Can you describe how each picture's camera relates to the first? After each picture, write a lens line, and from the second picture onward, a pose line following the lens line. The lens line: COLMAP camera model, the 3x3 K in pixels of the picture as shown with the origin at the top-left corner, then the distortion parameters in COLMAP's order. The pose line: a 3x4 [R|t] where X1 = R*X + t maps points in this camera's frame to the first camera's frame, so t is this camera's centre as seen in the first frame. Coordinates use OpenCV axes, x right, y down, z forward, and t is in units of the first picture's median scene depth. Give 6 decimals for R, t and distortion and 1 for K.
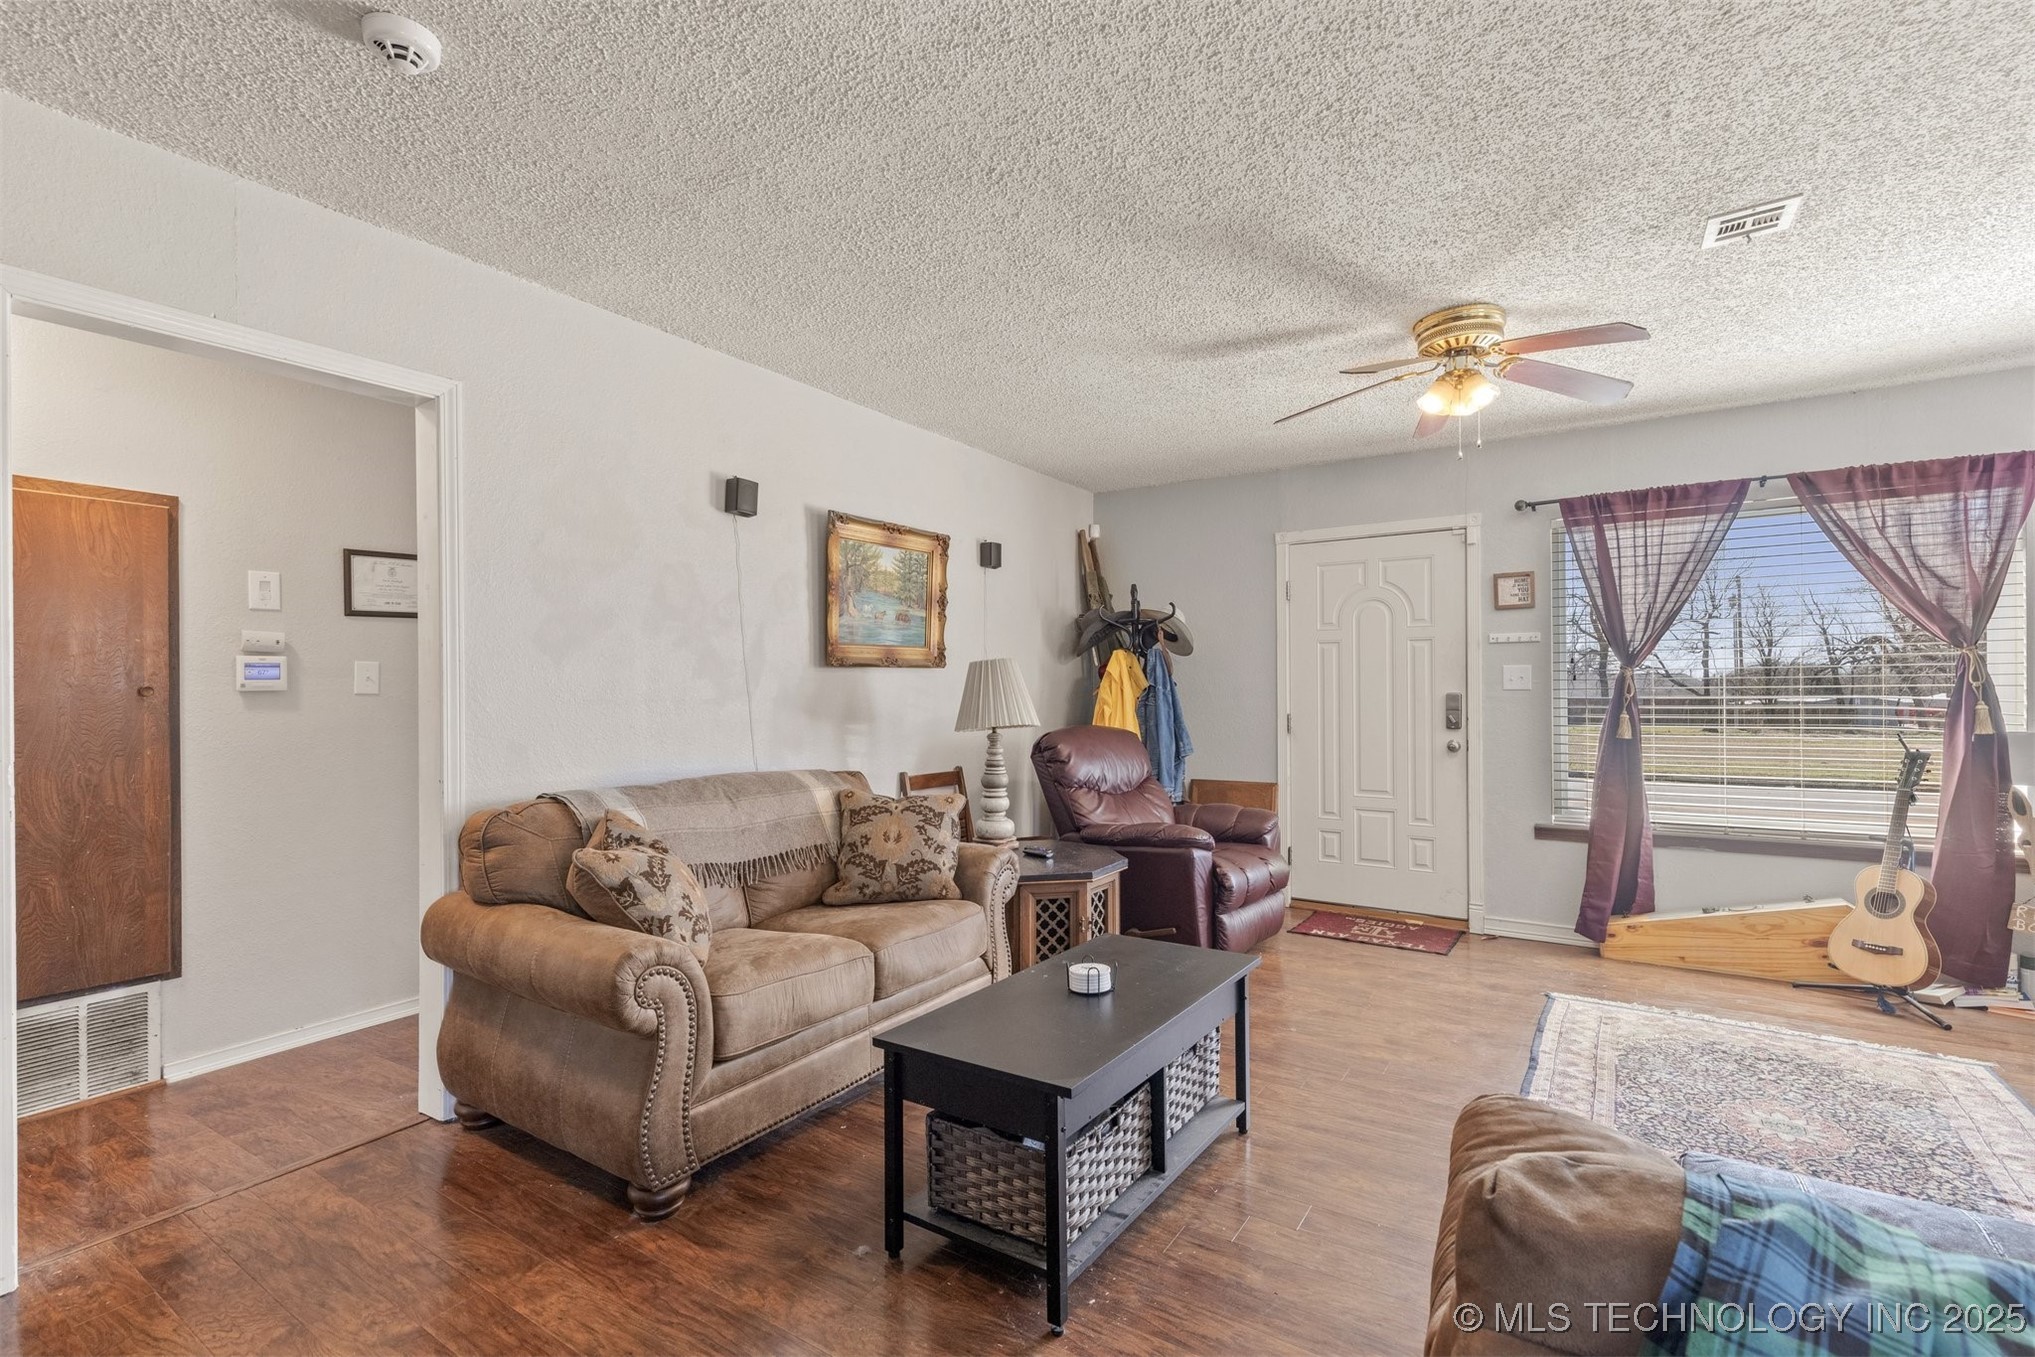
lens RADIAL K [[909.6, 0, 1016.1], [0, 909.6, 682.6], [0, 0, 1]] dist [0.004599, -0.001534]
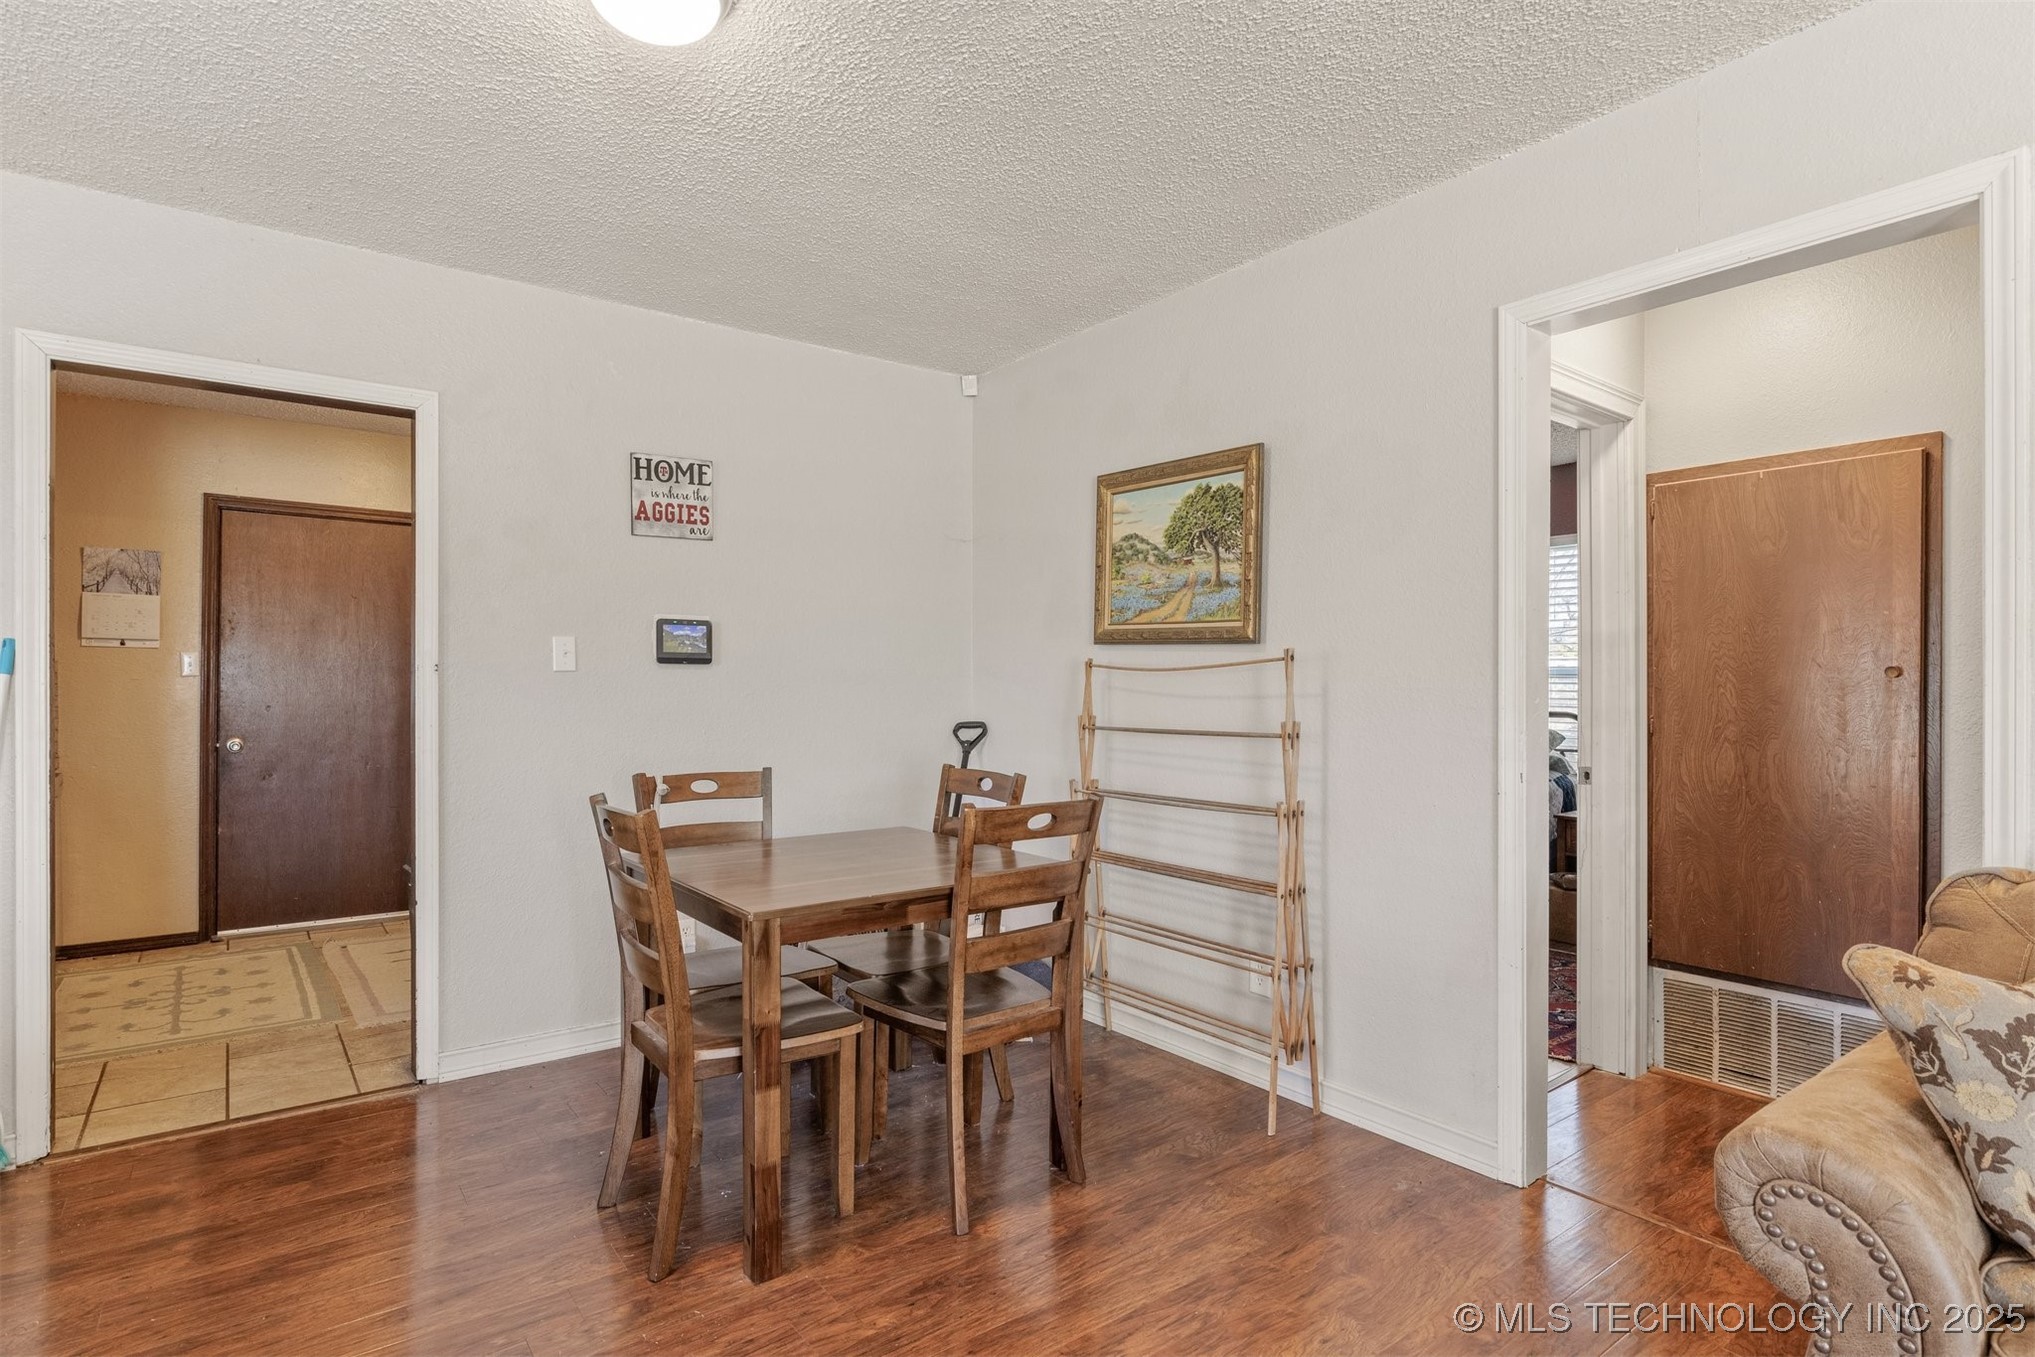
lens RADIAL K [[1034.8, 0, 1043.1], [0, 1034.8, 690.2], [0, 0, 1]] dist [-0.001878, -0.002776]
pose [[-0.322036, 0.009043, -0.946684, 0.162231], [0.007150, 0.999949, 0.007120, 0.010939], [0.946700, -0.004476, -0.322084, 0.416188]]
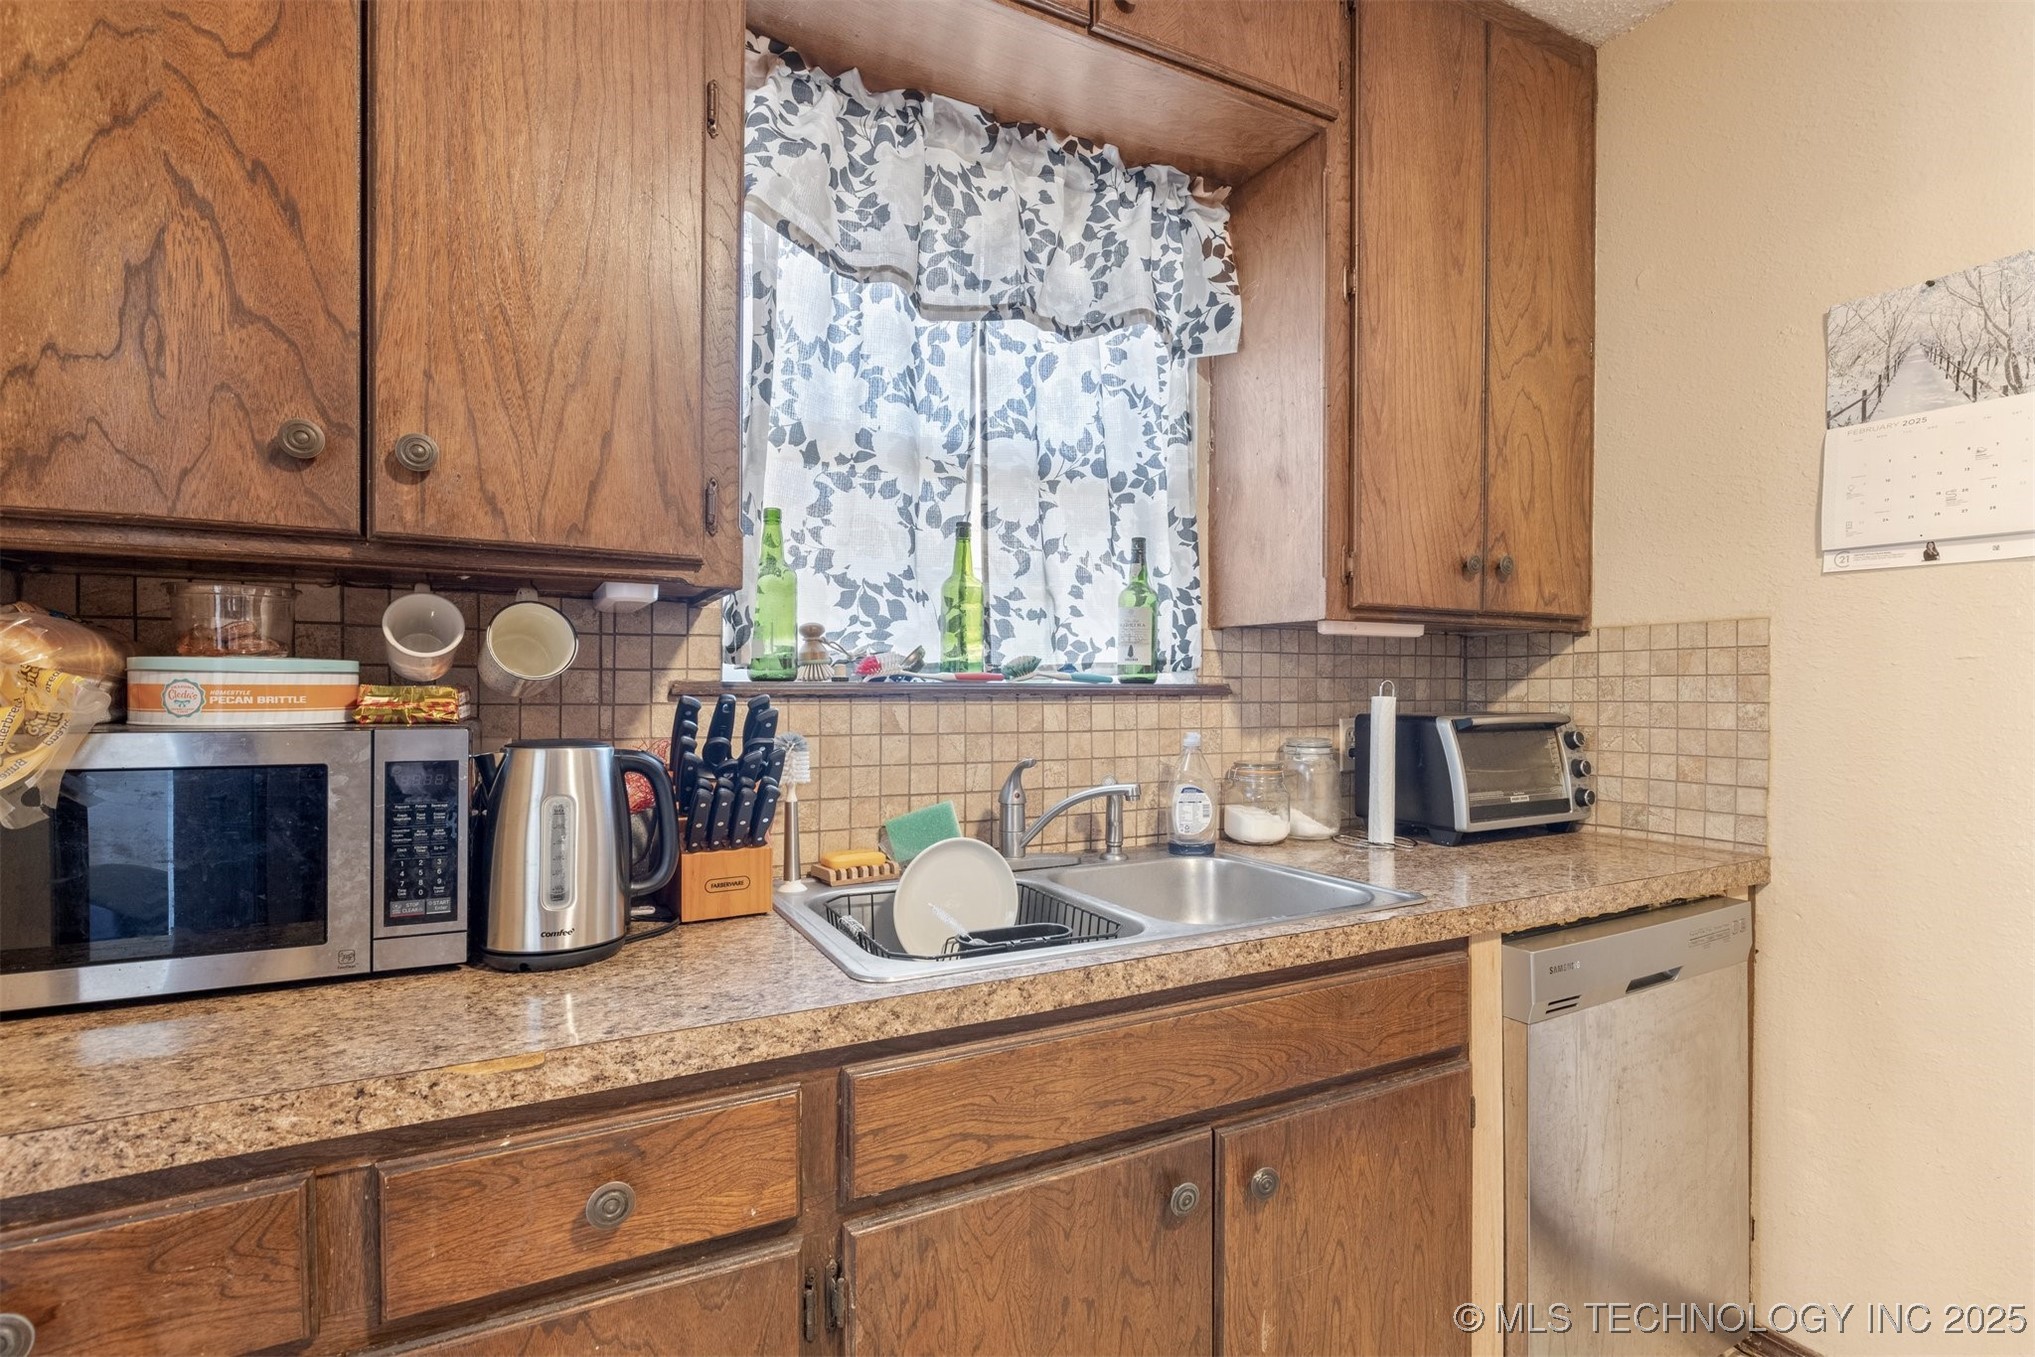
lens RADIAL K [[934.6, 0, 1038.2], [0, 934.6, 692.6], [0, 0, 1]] dist [-0.007487, 0.000925]
pose [[-0.875018, 0.003995, 0.484073, -0.496671], [0.004625, 0.999989, 0.000106, 0.011116], [-0.484067, 0.002332, -0.875028, -0.485684]]
